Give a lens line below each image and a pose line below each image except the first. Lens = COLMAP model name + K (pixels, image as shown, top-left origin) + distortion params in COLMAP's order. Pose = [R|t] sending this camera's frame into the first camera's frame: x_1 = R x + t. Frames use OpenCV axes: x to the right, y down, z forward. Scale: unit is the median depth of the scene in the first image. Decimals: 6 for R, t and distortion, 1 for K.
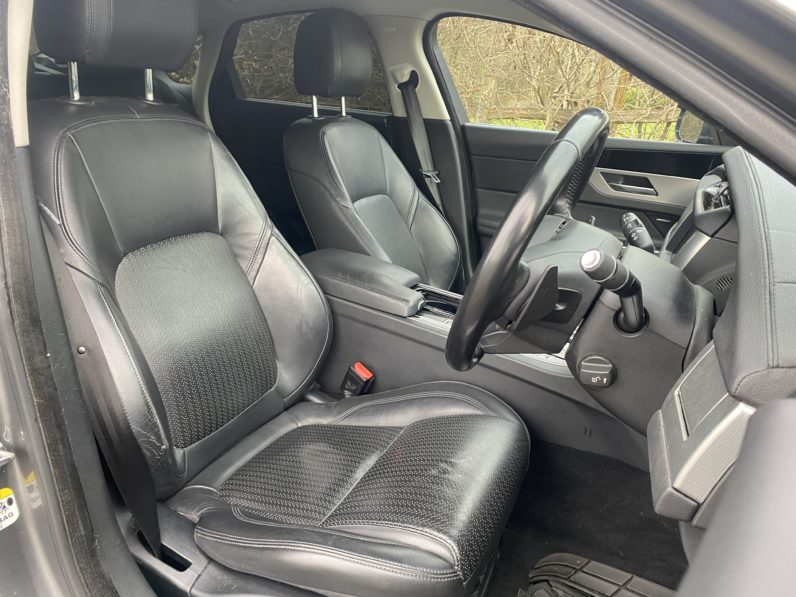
lens RADIAL K [[605.3, 0, 398.0], [0, 605.3, 298.5], [0, 0, 1]] dist [0.000365, -0.001839]
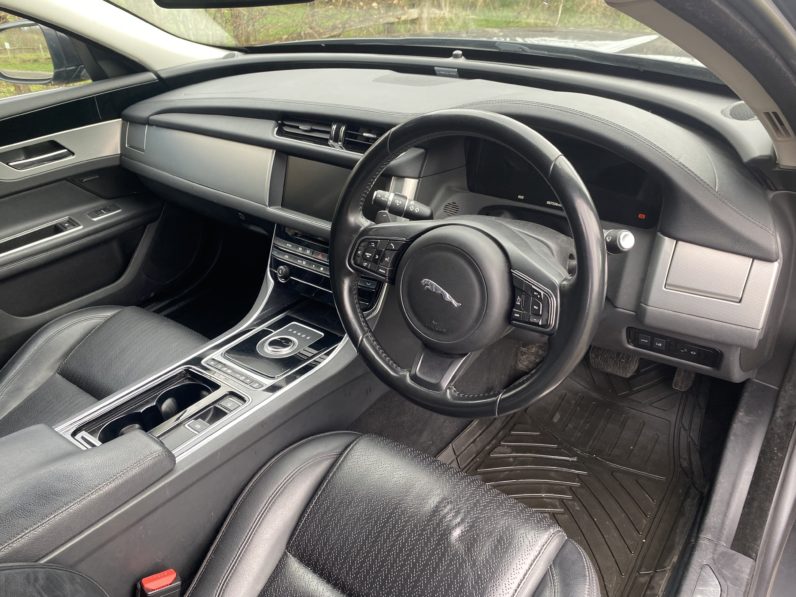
lens RADIAL K [[605.3, 0, 398.0], [0, 605.3, 298.5], [0, 0, 1]] dist [0.000365, -0.001839]
pose [[0.188445, -0.579711, 0.792732, -0.250344], [0.385021, 0.786184, 0.483397, -0.237905], [-0.903464, 0.214125, 0.371354, 0.325791]]
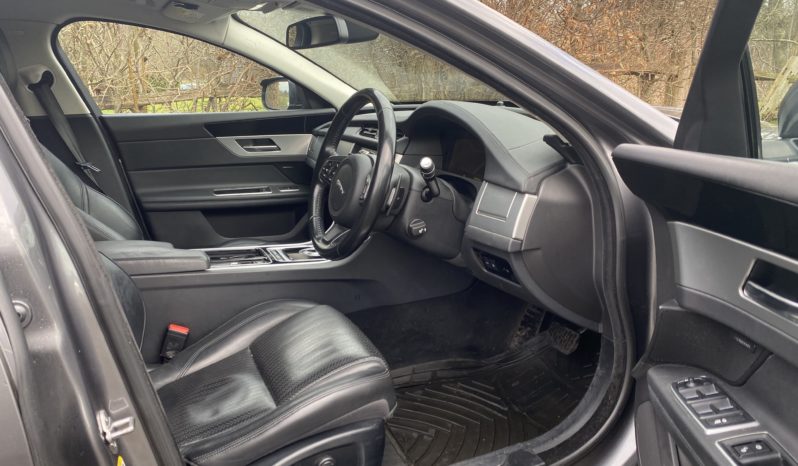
lens RADIAL K [[599.1, 0, 399.0], [0, 599.1, 233.0], [0, 0, 1]] dist [0.149385, -0.209726]
pose [[0.651238, -0.260353, 0.712815, -0.401342], [0.305830, 0.949693, 0.067461, -0.002469], [-0.694519, 0.174067, 0.698100, -0.096214]]
